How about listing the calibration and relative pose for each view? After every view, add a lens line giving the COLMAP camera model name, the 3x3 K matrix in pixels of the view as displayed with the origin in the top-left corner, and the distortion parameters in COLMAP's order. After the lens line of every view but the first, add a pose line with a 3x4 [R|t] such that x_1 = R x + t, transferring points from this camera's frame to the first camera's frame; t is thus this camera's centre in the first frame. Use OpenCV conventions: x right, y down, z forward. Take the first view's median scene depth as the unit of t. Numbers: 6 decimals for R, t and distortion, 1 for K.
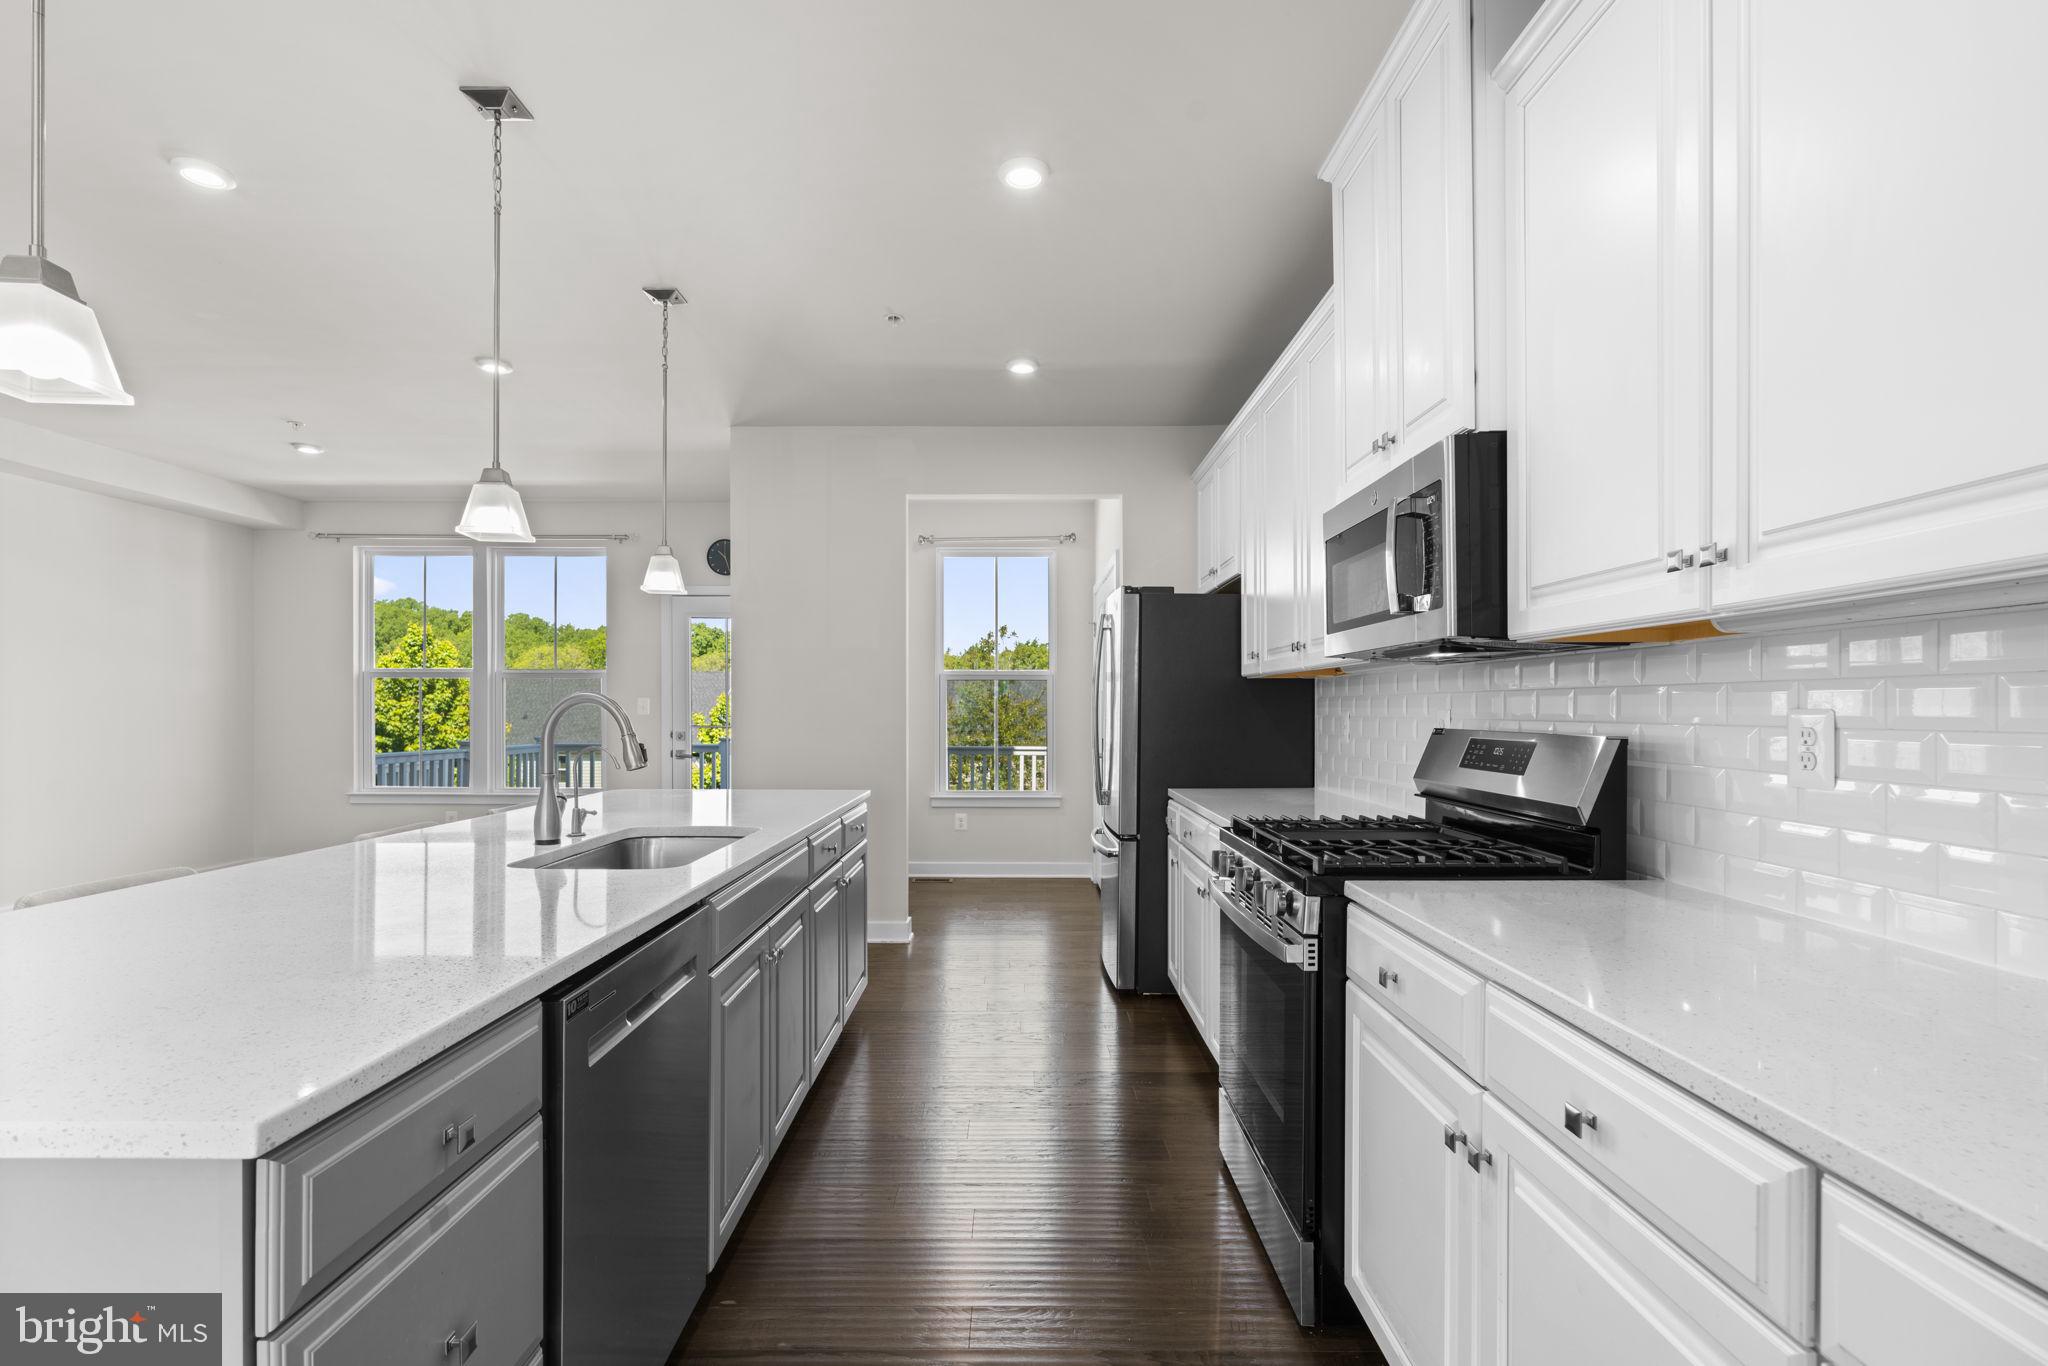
lens RADIAL K [[931.1, 0, 1015.2], [0, 931.1, 717.4], [0, 0, 1]] dist [-0.011301, 0.007187]
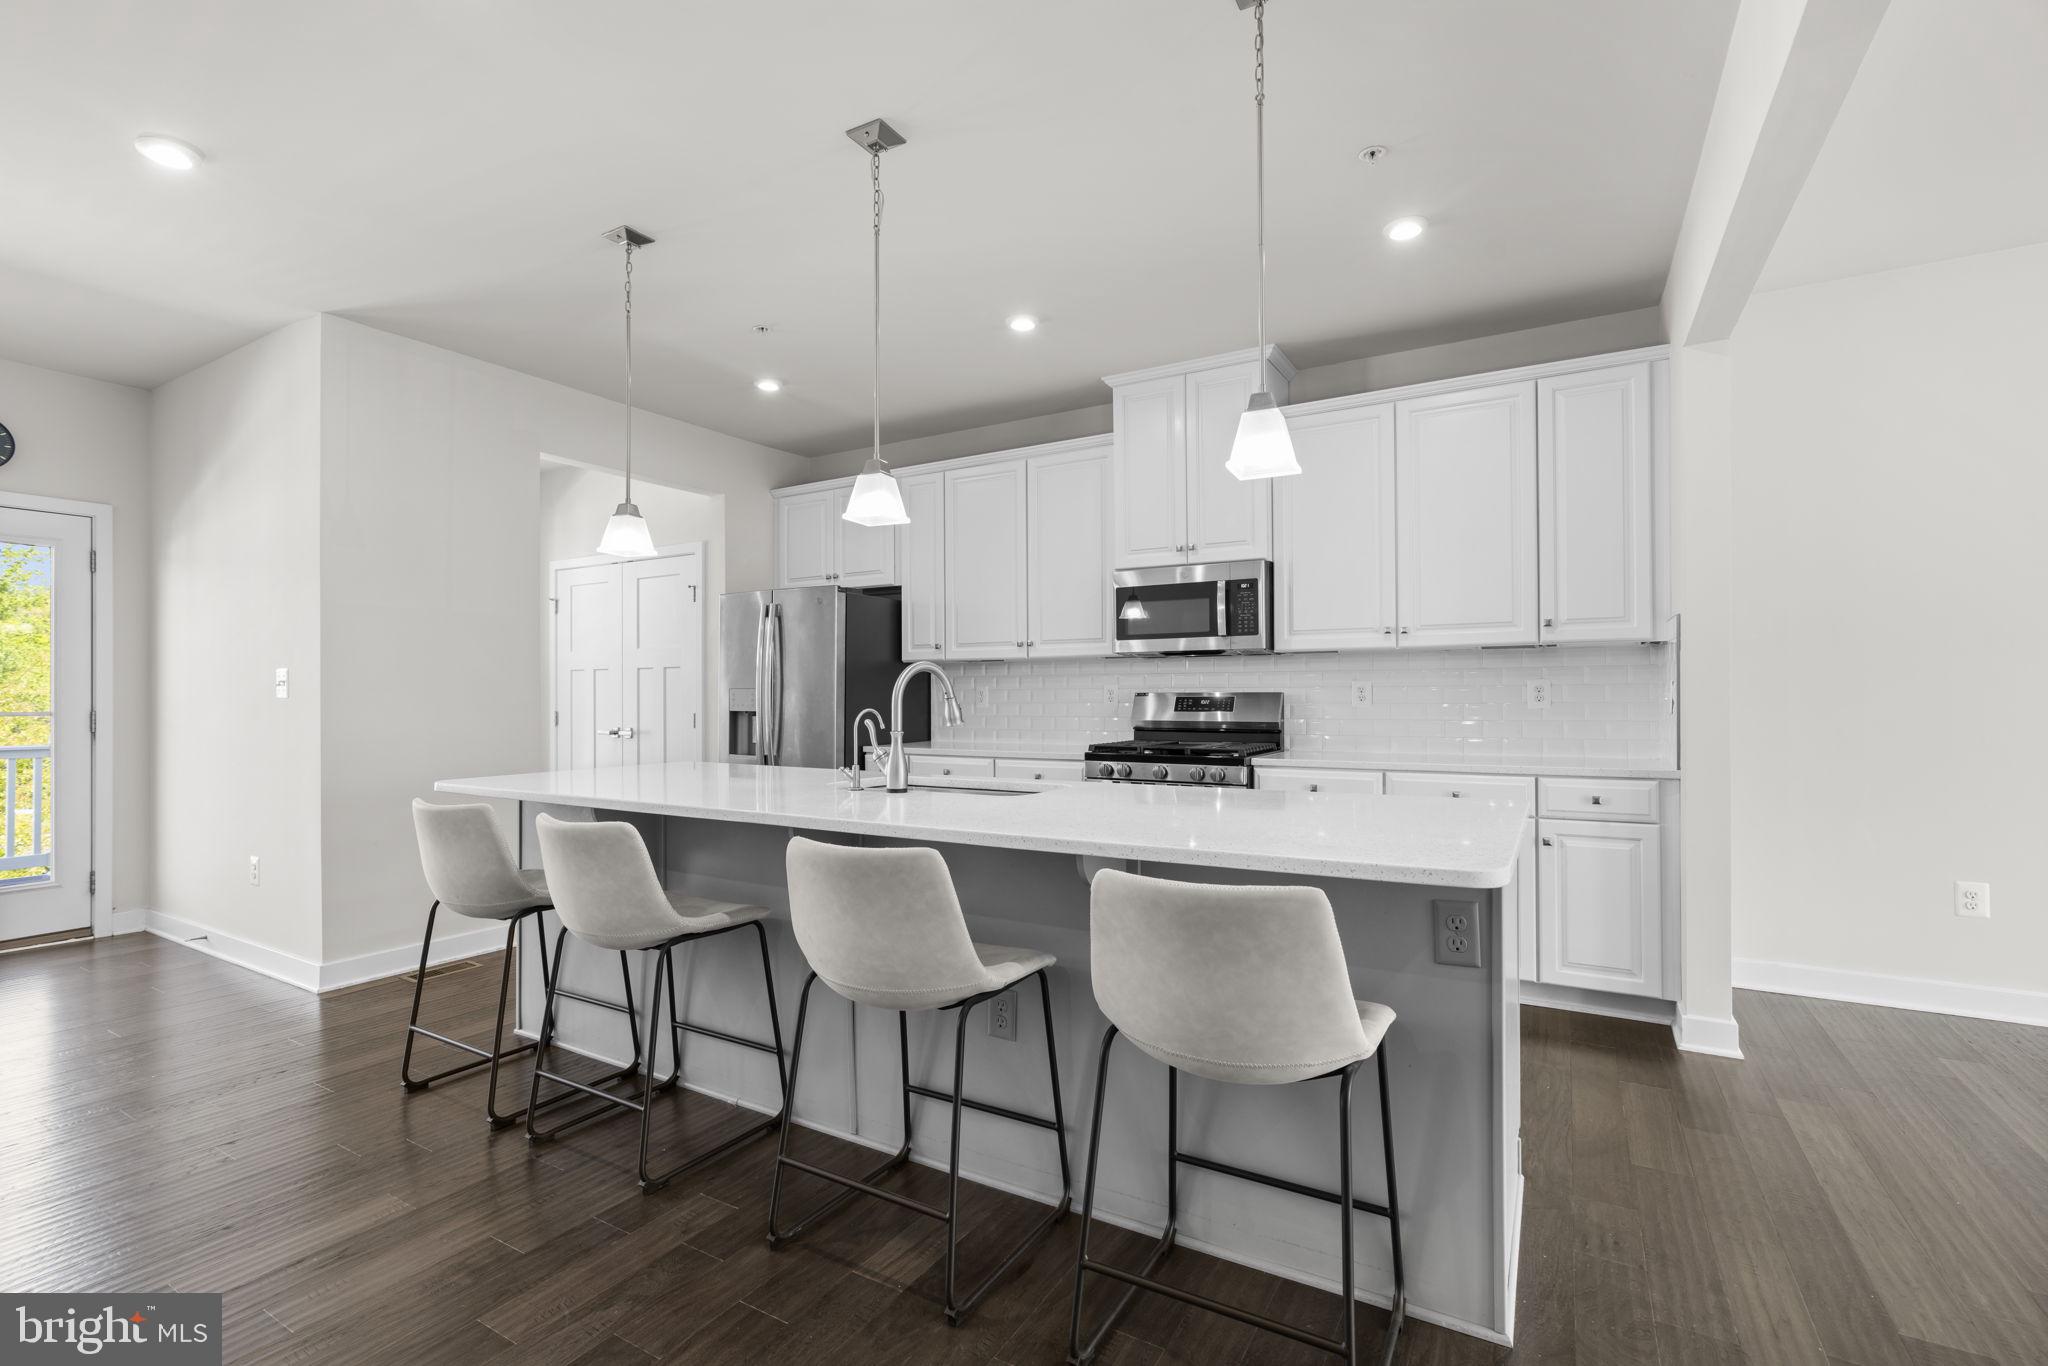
lens RADIAL K [[931.1, 0, 1006.7], [0, 931.1, 688.8], [0, 0, 1]] dist [-0.011301, 0.007187]
pose [[0.514243, 0.002334, 0.857641, -0.792534], [0.012823, 0.999864, -0.010410, 0.011674], [-0.857548, 0.016351, 0.514143, 0.161904]]
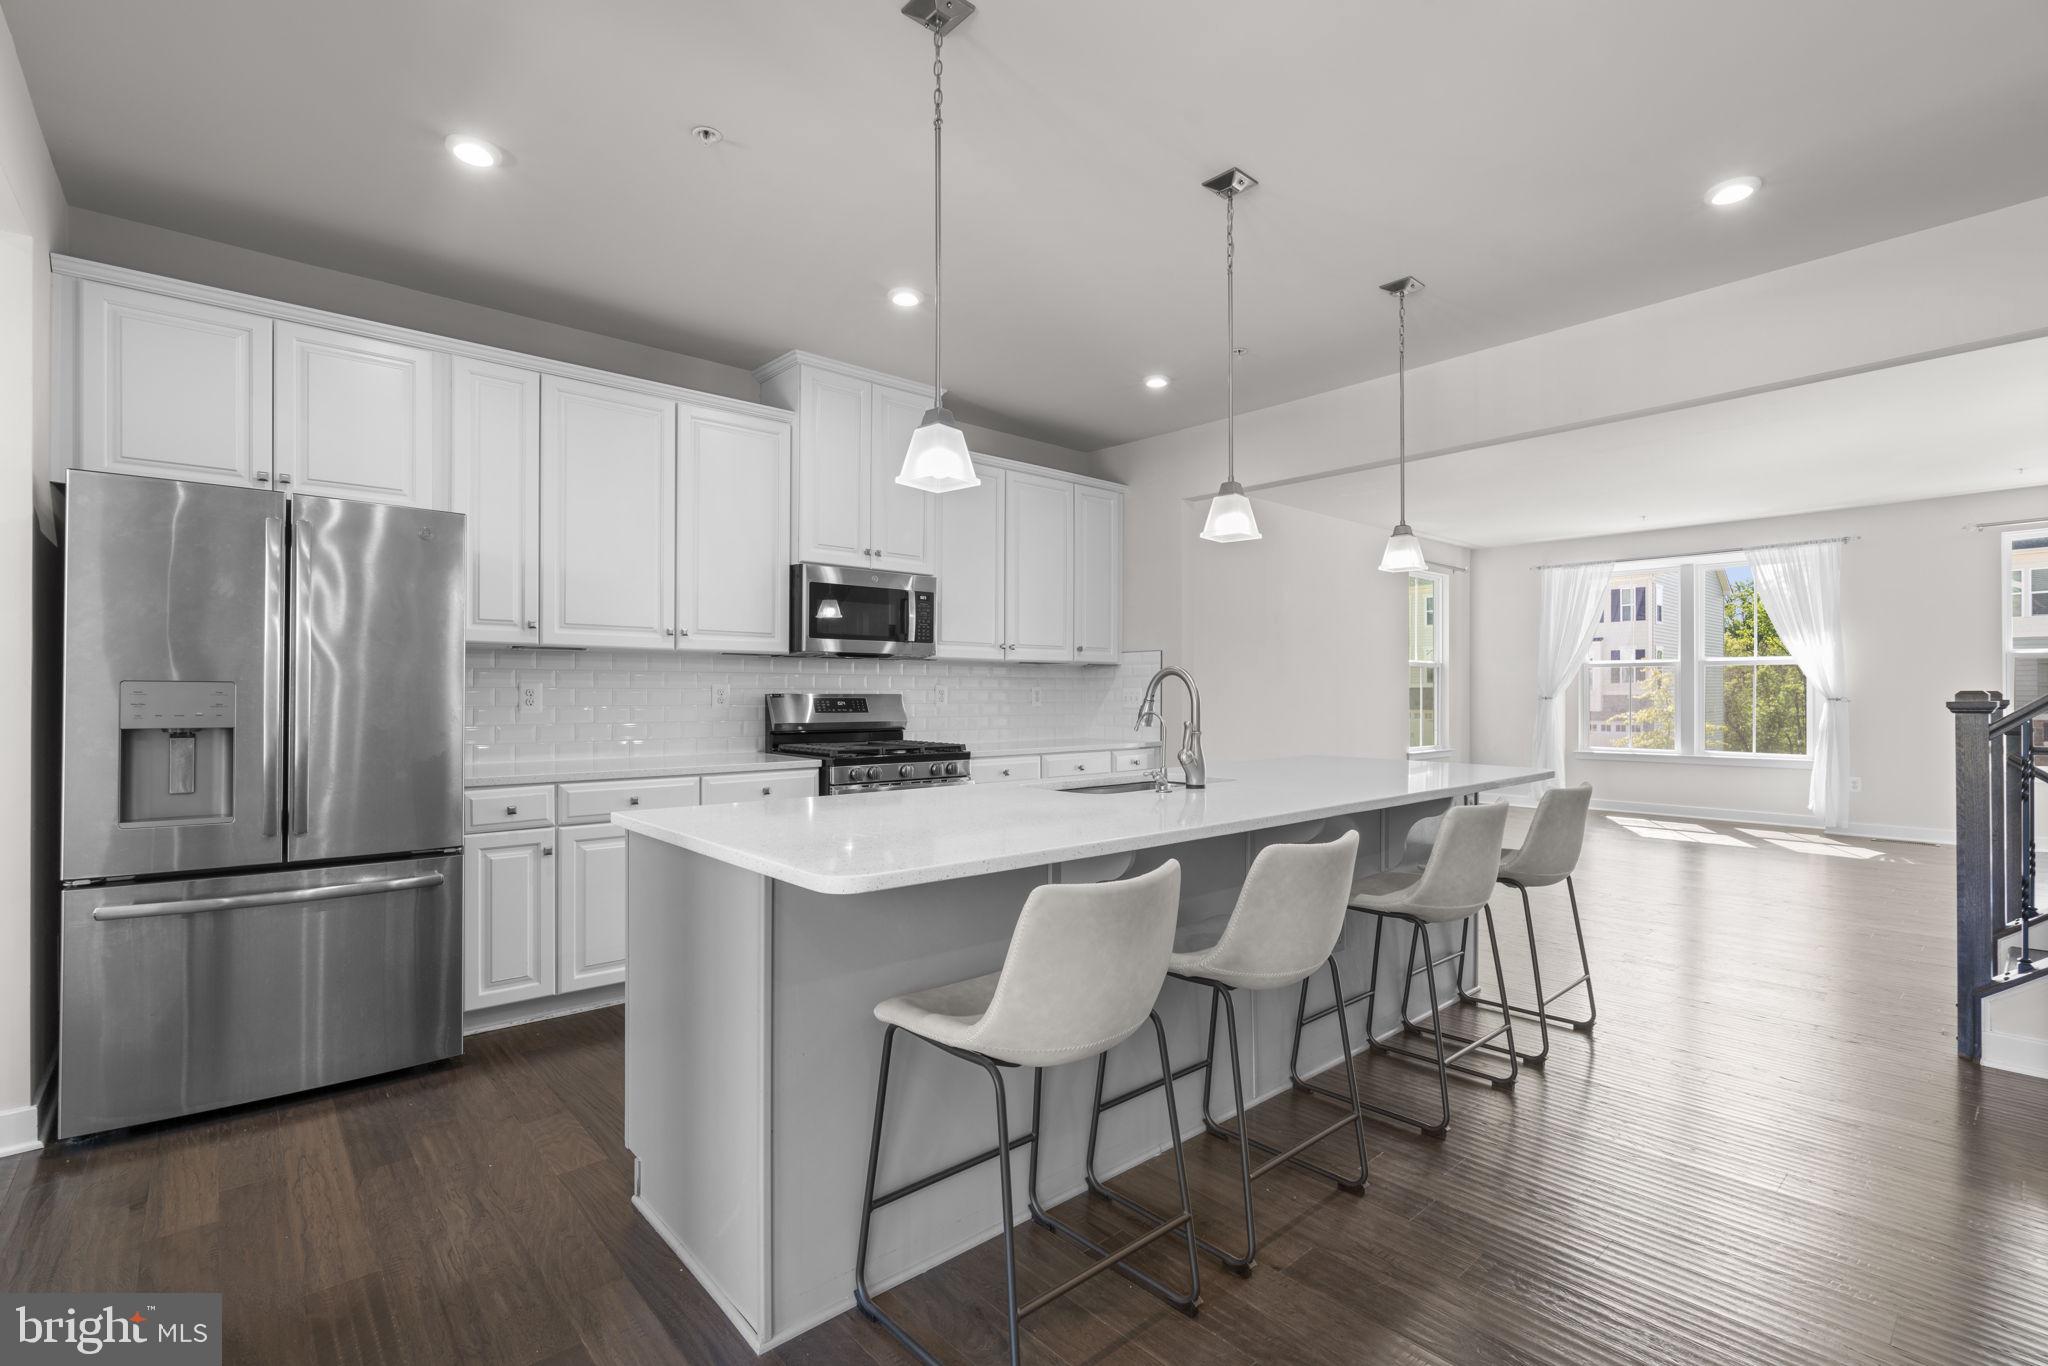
lens RADIAL K [[931.1, 0, 1021.2], [0, 931.1, 690.3], [0, 0, 1]] dist [-0.011301, 0.007187]
pose [[-0.663147, -0.000054, 0.748489, -0.708588], [0.004949, 0.999978, 0.004457, -0.000617], [-0.748473, 0.006659, -0.663132, 1.108181]]
